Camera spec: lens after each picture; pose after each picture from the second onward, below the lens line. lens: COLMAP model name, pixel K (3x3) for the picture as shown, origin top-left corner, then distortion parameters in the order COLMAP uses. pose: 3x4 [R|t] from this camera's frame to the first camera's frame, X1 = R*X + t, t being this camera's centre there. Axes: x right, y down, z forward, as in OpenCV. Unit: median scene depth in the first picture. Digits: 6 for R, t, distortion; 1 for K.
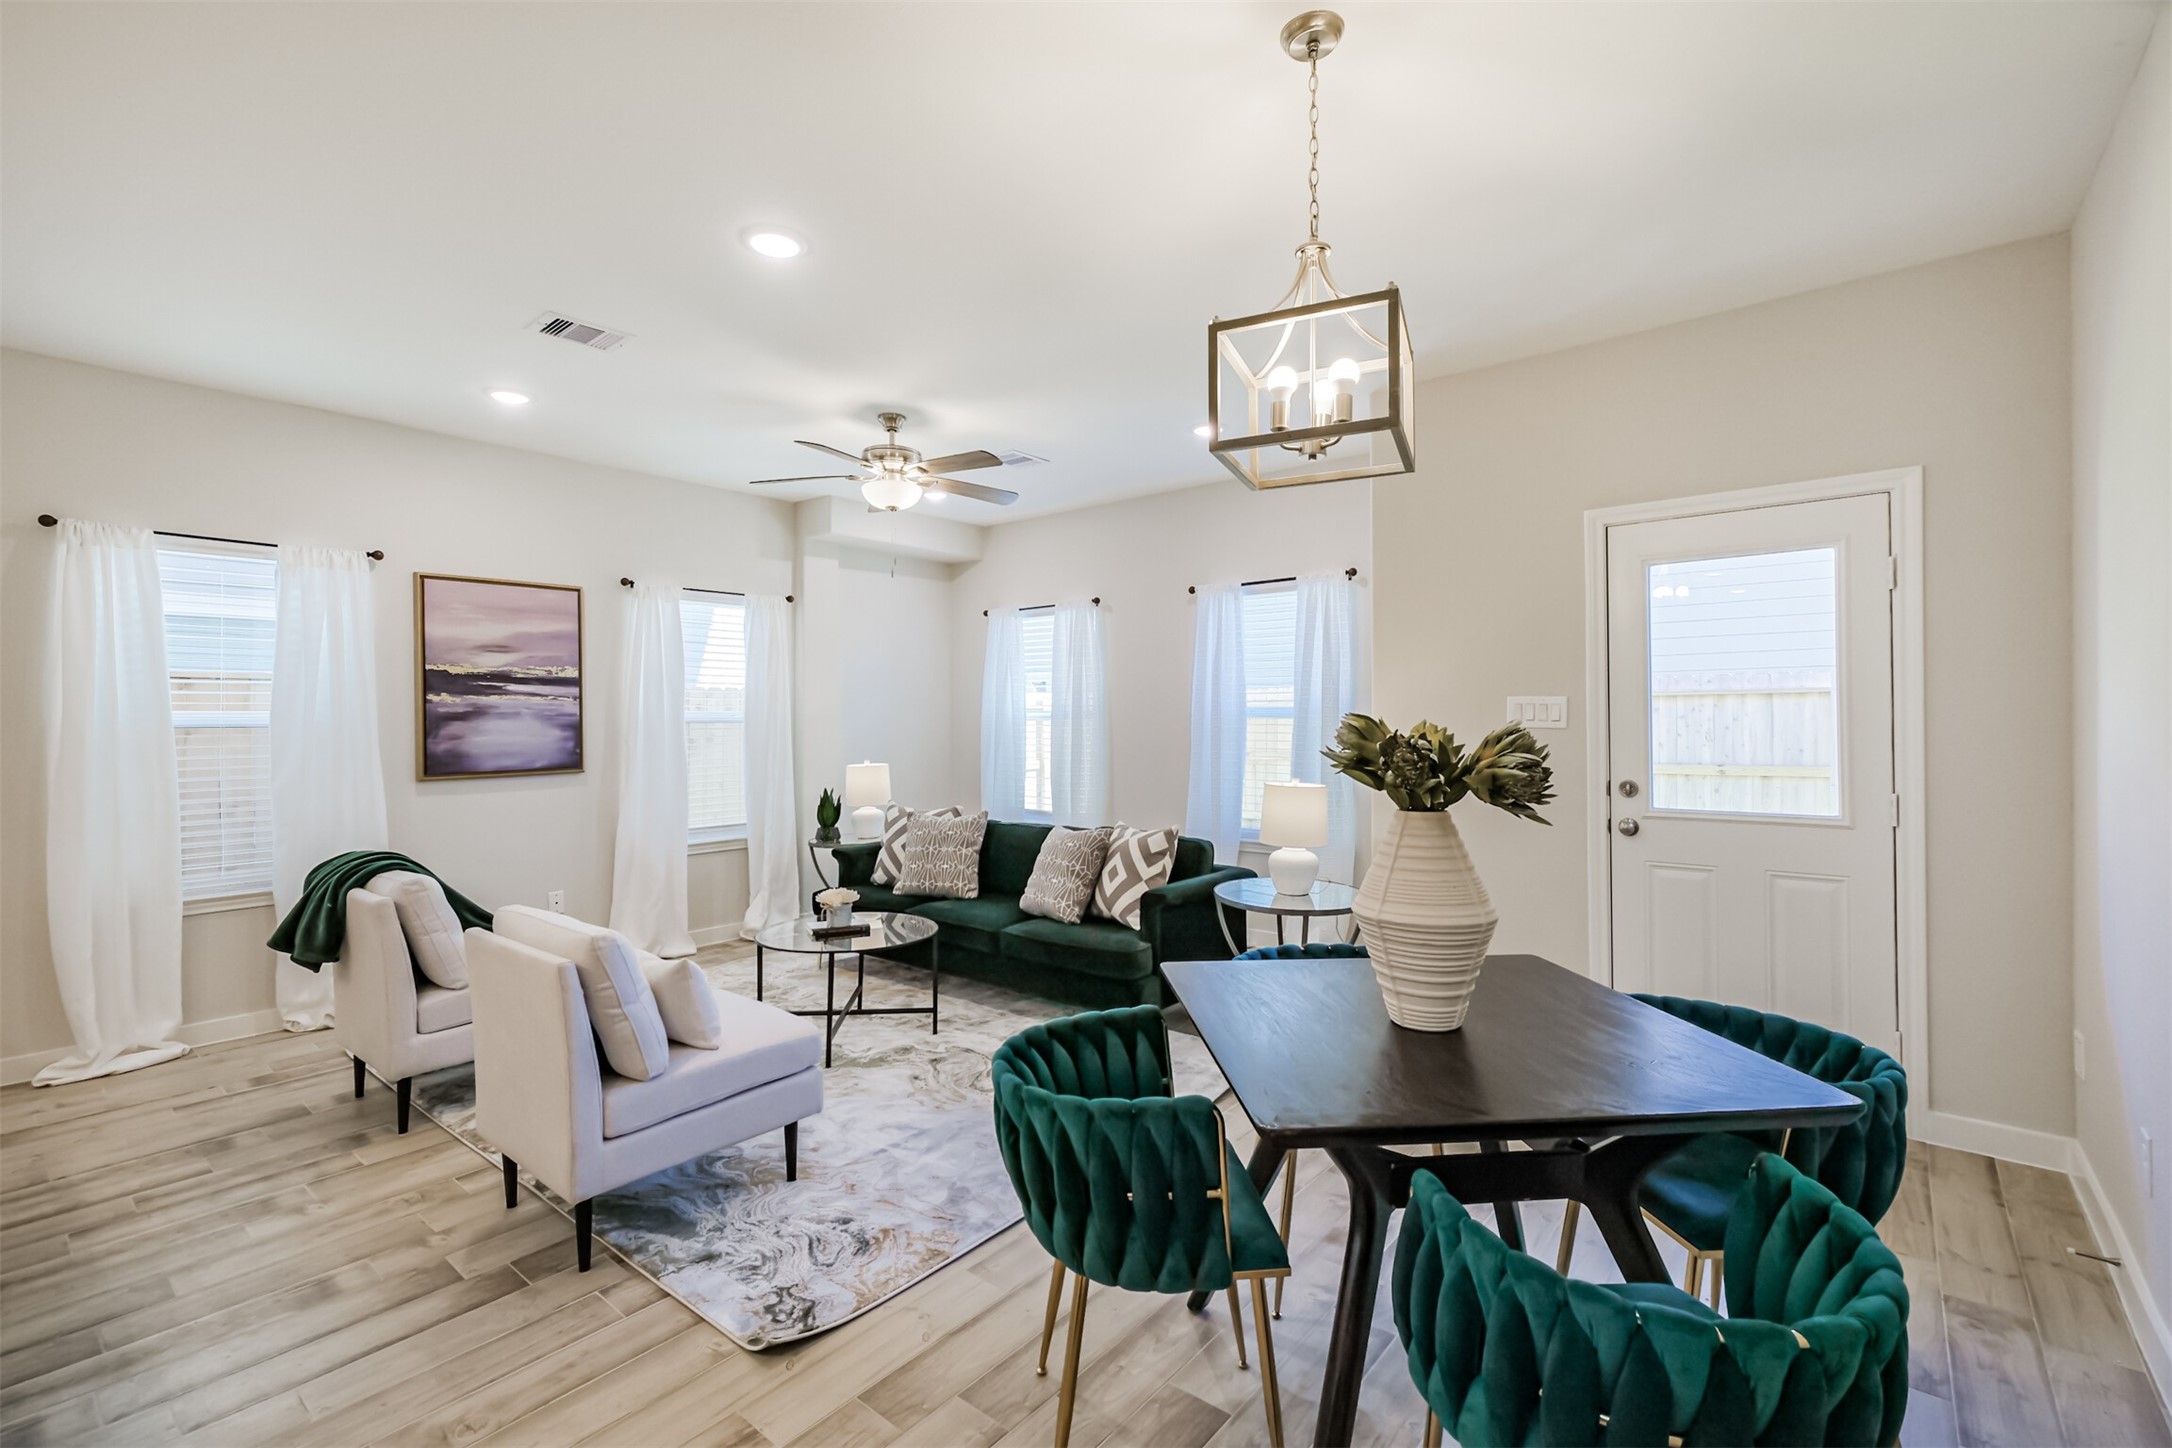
lens RADIAL K [[947.6, 0, 1090.3], [0, 947.6, 716.2], [0, 0, 1]] dist [0.000724, 0.000605]
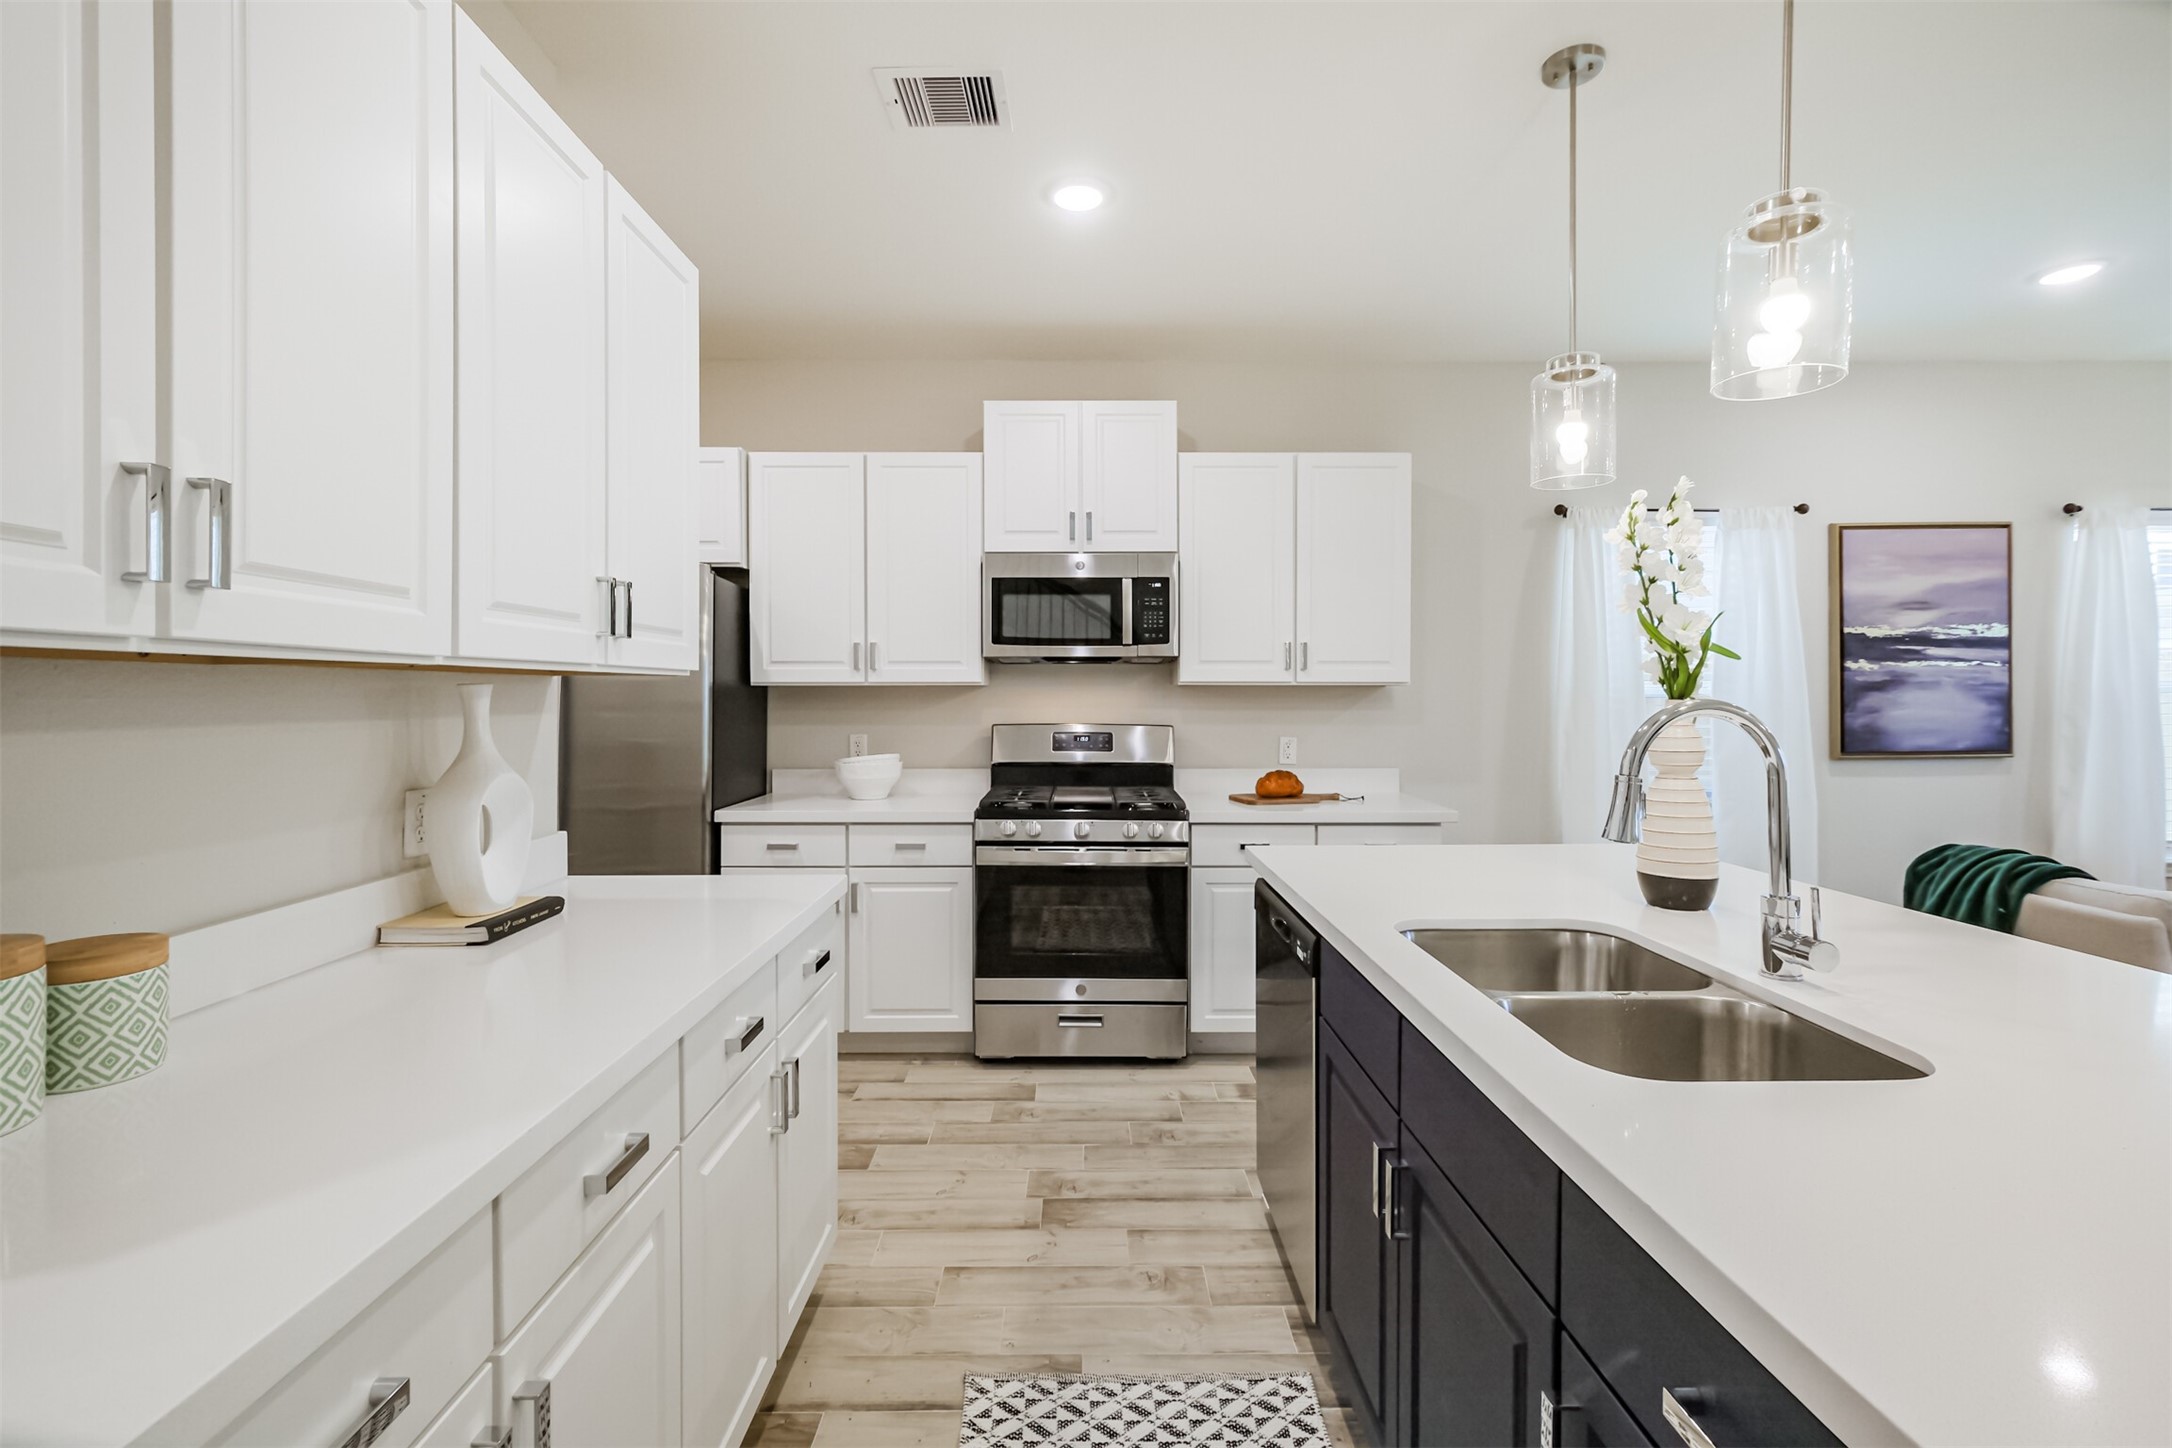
lens RADIAL K [[960.3, 0, 1086.9], [0, 960.3, 700.3], [0, 0, 1]] dist [-0.000259, -0.000181]
pose [[0.634486, 0.008917, -0.772883, -0.455582], [-0.000238, 0.999936, 0.011341, 0.003268], [0.772934, -0.007012, 0.634448, -0.109616]]
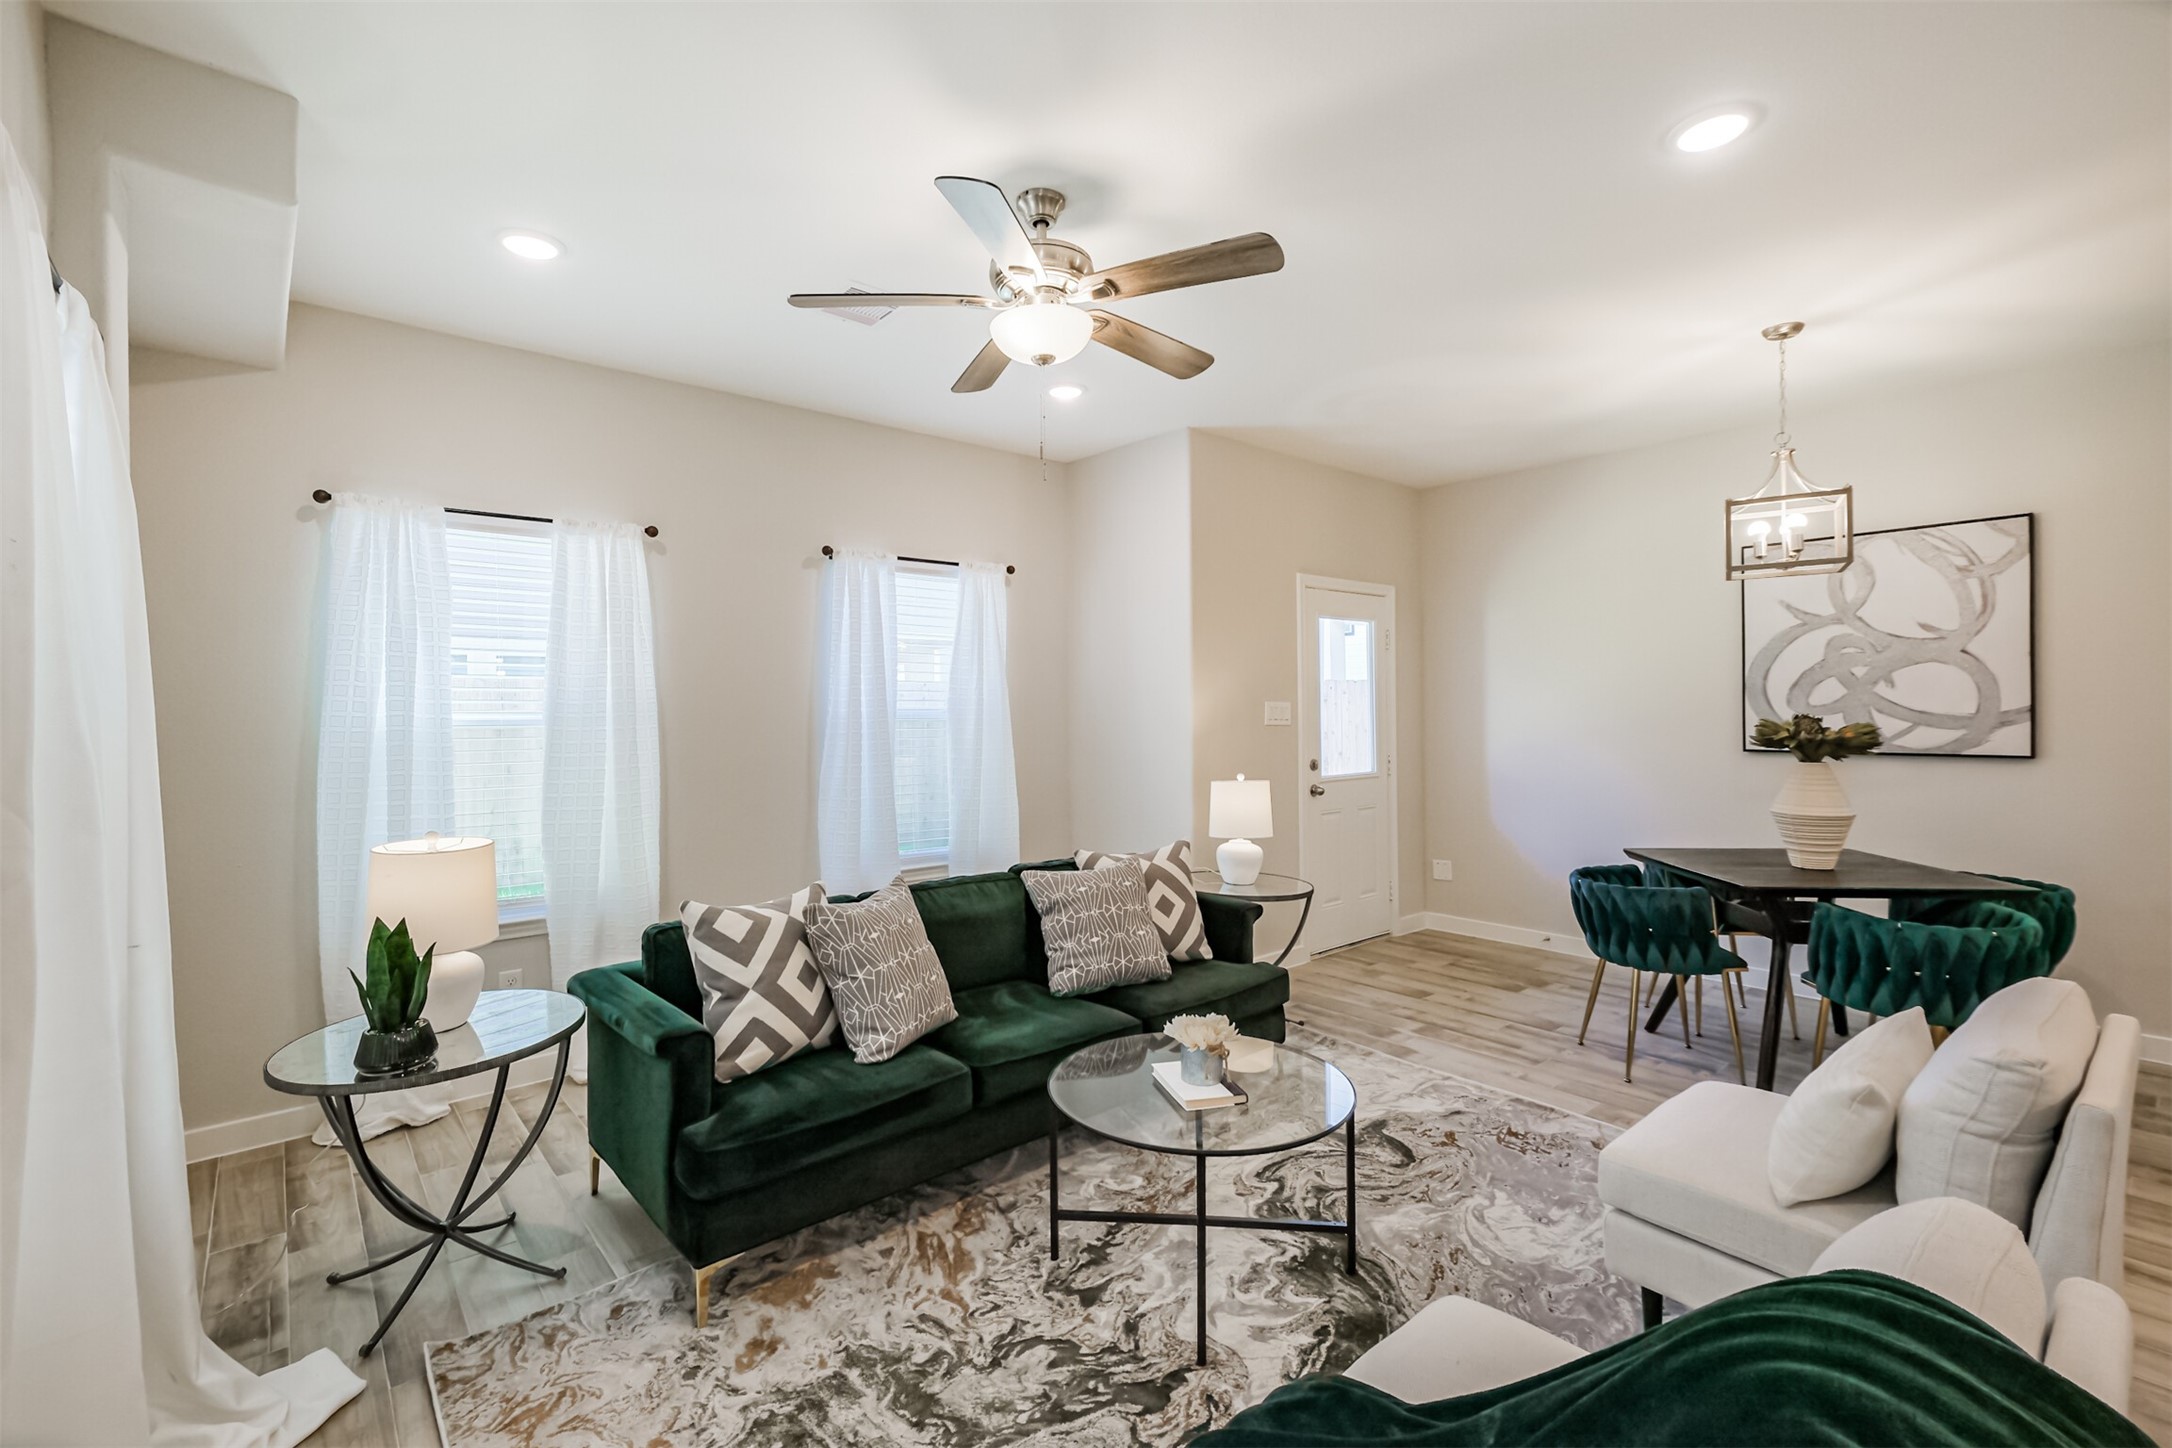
lens RADIAL K [[948.6, 0, 1084.5], [0, 948.6, 706.3], [0, 0, 1]] dist [0.001786, 0.000211]
pose [[0.178488, 0.009836, 0.983893, -0.743009], [0.004202, 0.999933, -0.010759, -0.001383], [-0.983933, 0.006055, 0.178435, 0.841276]]
